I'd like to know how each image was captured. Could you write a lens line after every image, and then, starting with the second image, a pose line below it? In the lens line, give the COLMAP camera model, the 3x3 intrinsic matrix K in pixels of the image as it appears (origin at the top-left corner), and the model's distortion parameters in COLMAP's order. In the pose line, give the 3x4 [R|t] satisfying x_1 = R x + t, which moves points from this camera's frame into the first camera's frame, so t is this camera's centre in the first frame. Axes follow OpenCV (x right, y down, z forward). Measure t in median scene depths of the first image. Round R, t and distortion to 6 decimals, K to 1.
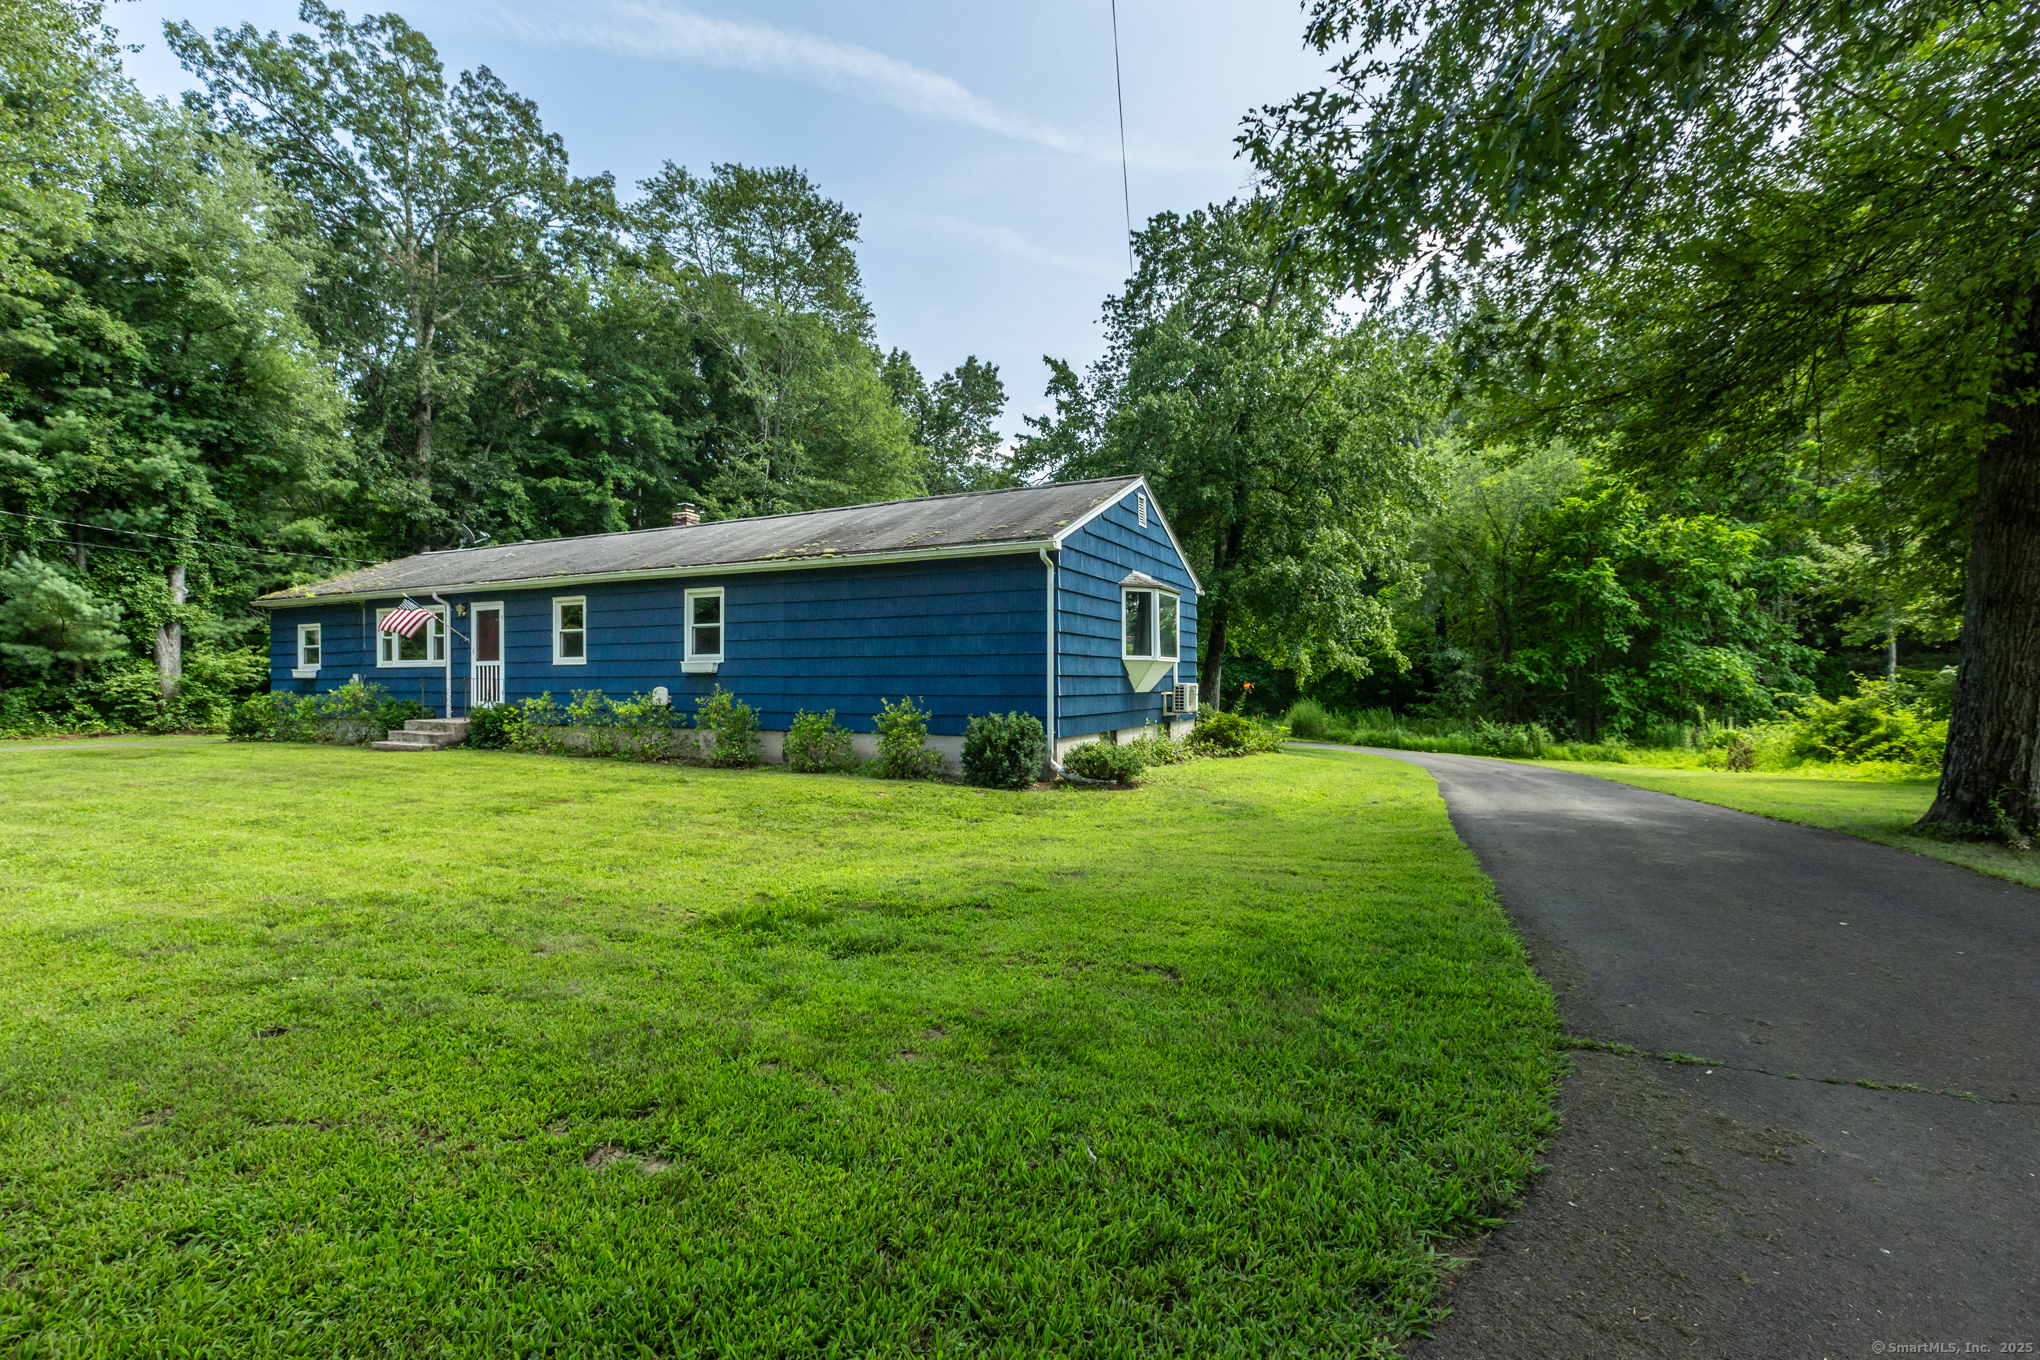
lens RADIAL K [[909.1, 0, 1022.5], [0, 909.1, 686.5], [0, 0, 1]] dist [0.003376, 0.000236]
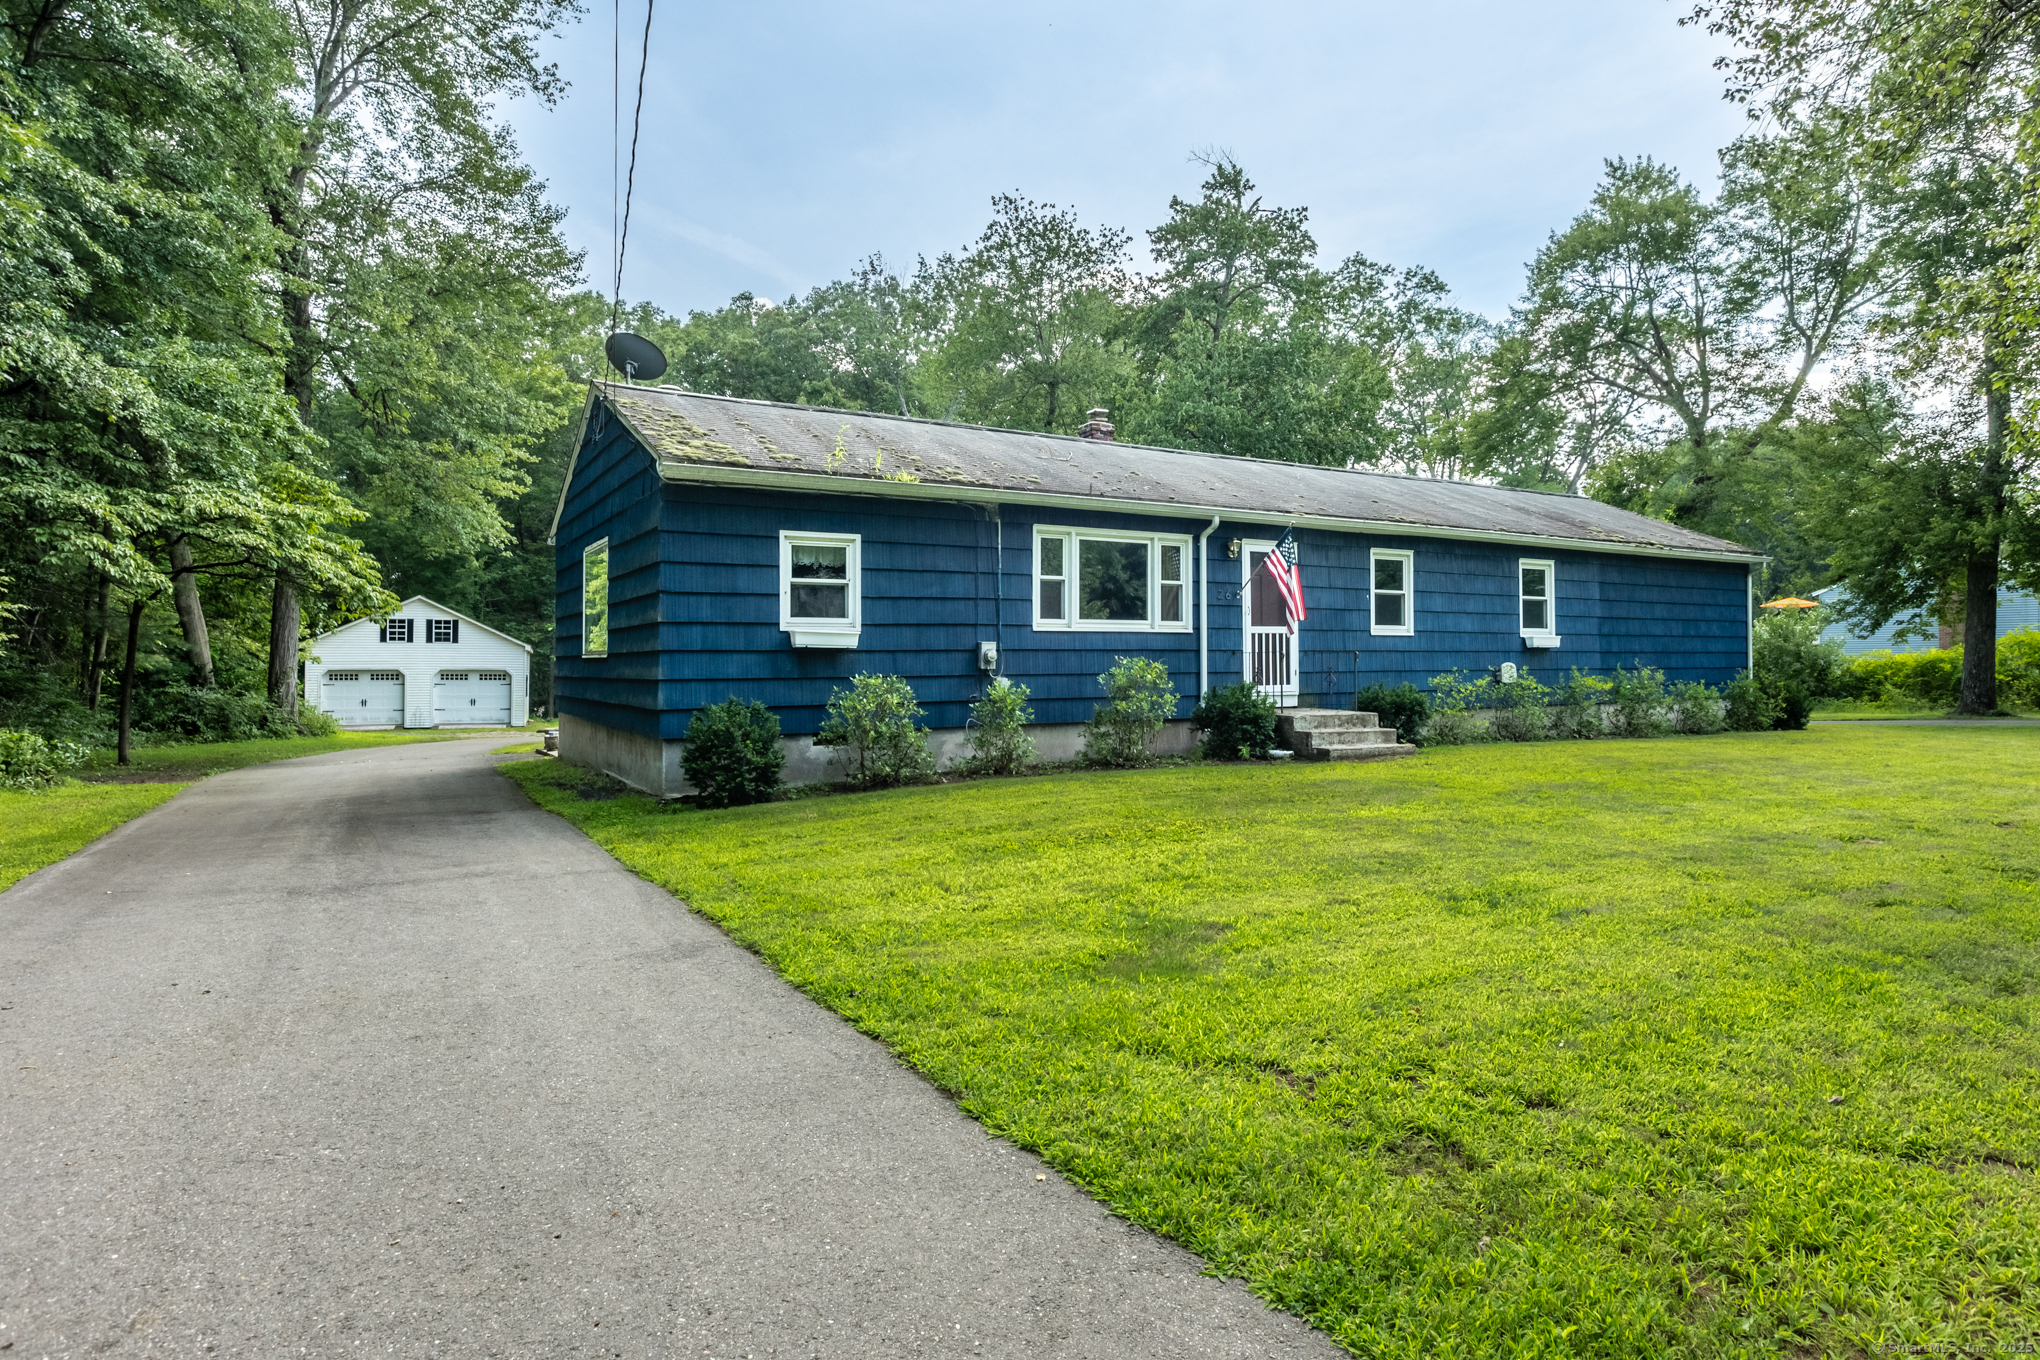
lens RADIAL K [[1128.3, 0, 1014.5], [0, 1128.3, 675.0], [0, 0, 1]] dist [-0.007251, -0.000581]
pose [[0.549358, -0.006173, 0.835565, -1.422655], [0.007888, 0.999966, 0.002202, 0.005509], [-0.835550, 0.005381, 0.549388, 0.697266]]
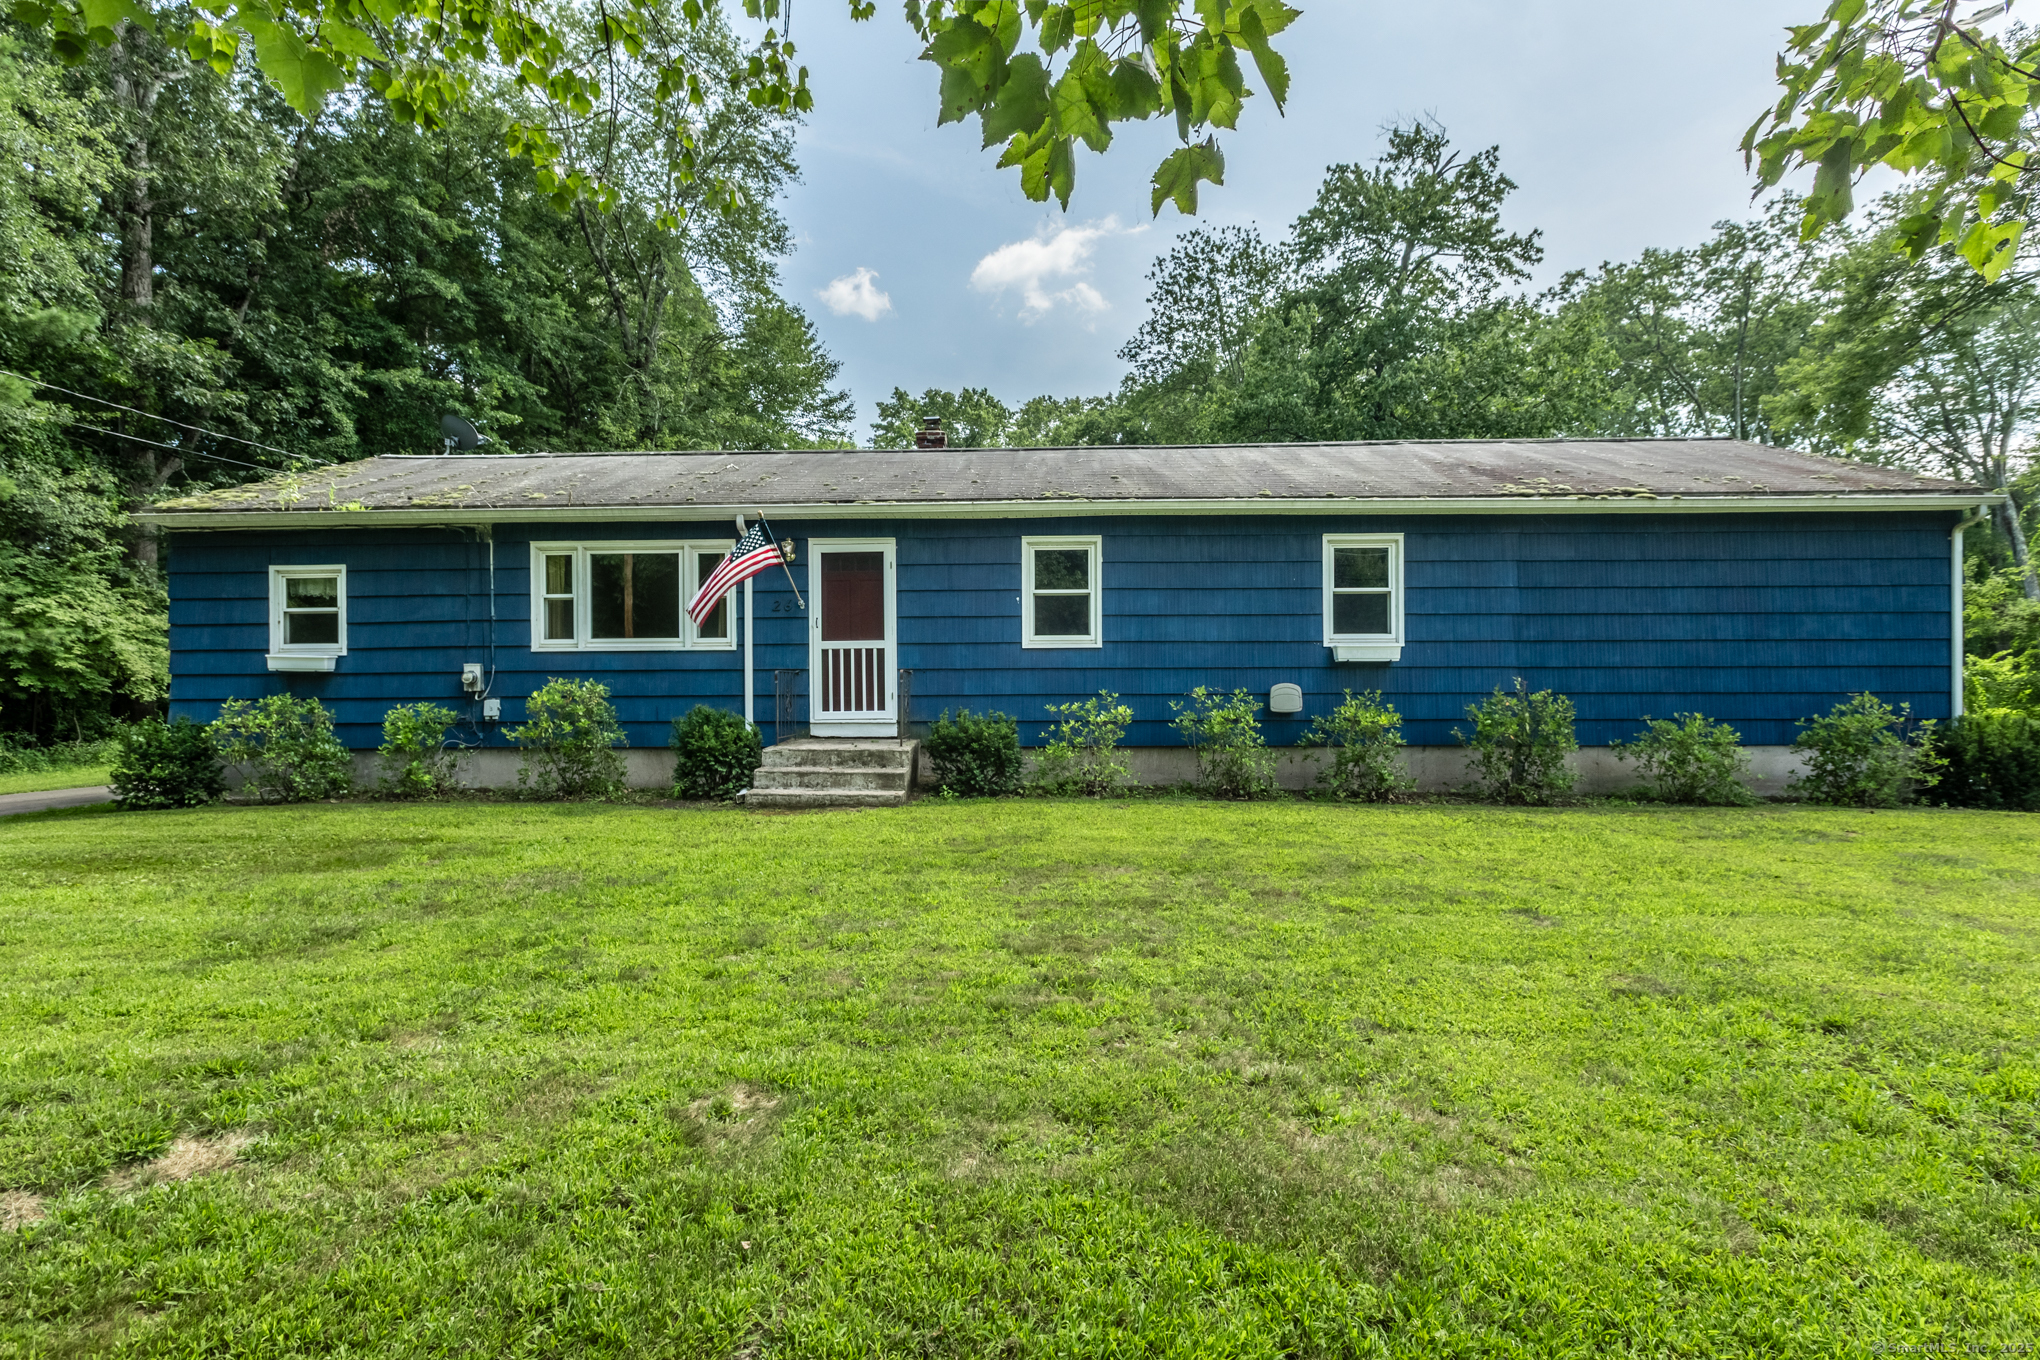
lens RADIAL K [[966.1, 0, 1023.1], [0, 966.1, 690.1], [0, 0, 1]] dist [-0.008679, 0.001046]
pose [[0.910281, -0.005408, 0.413956, -0.749473], [0.004390, 0.999985, 0.003411, 0.001812], [-0.413968, -0.001288, 0.910291, 0.398942]]
